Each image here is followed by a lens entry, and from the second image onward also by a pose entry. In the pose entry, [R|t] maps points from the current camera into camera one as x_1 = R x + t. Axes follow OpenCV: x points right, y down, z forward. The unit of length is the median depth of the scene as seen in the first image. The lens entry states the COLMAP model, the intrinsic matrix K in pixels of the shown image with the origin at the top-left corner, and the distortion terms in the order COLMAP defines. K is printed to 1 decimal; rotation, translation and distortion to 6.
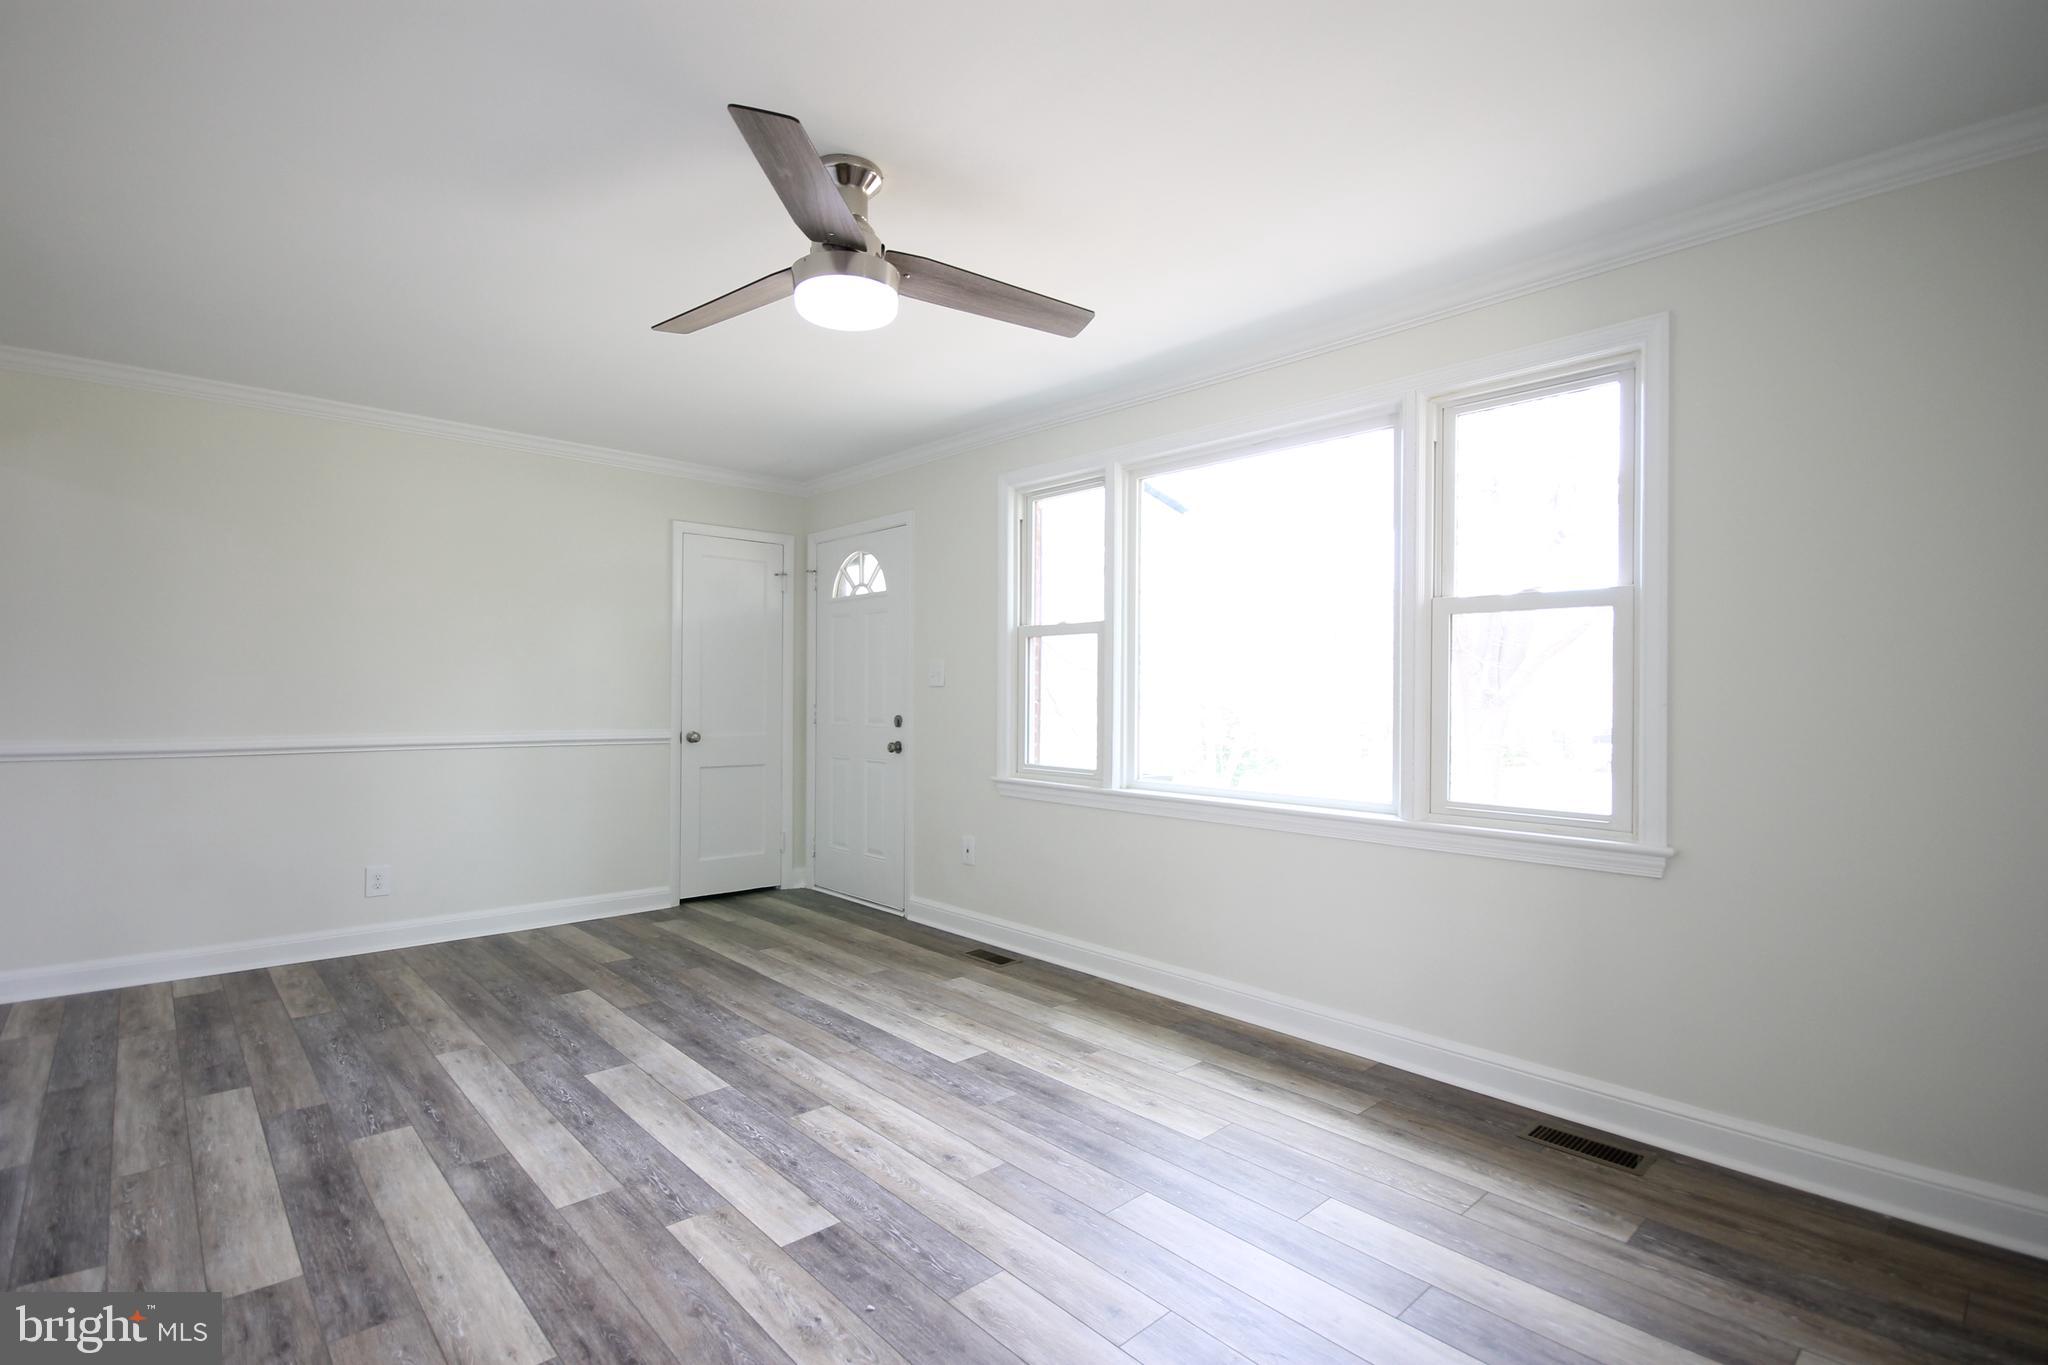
lens RADIAL K [[937.2, 0, 1023.1], [0, 937.2, 696.1], [0, 0, 1]] dist [0.000899, -0.012799]
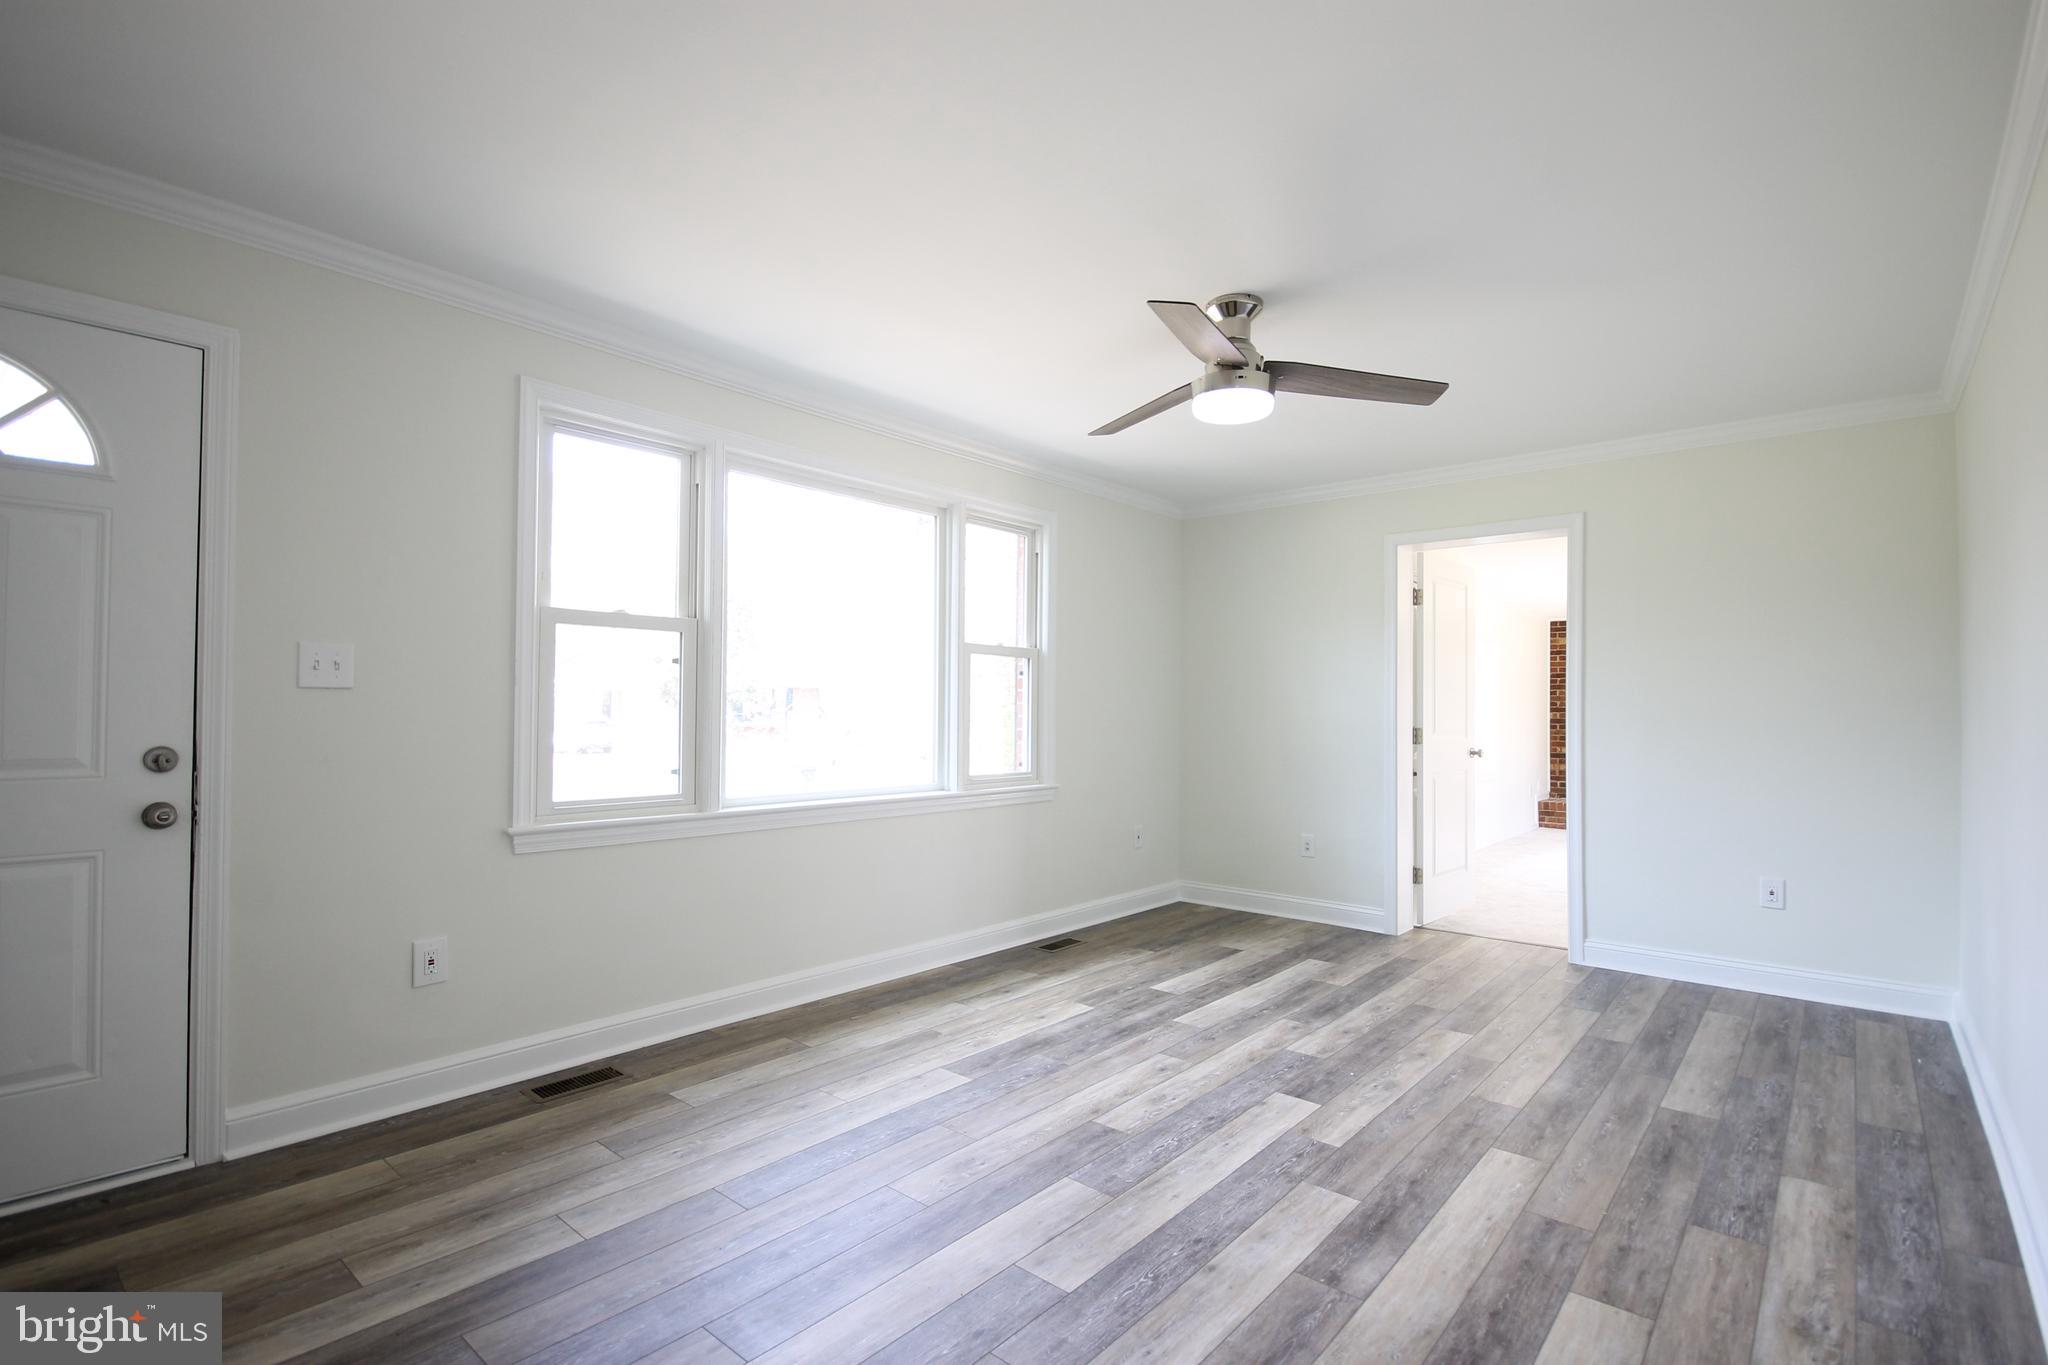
lens RADIAL K [[937.2, 0, 1023.1], [0, 937.2, 696.1], [0, 0, 1]] dist [0.000899, -0.012799]
pose [[-0.090220, 0.002151, 0.995920, -1.296974], [-0.008832, 0.999957, -0.002960, -0.015786], [-0.995883, -0.009063, -0.090197, 1.261804]]
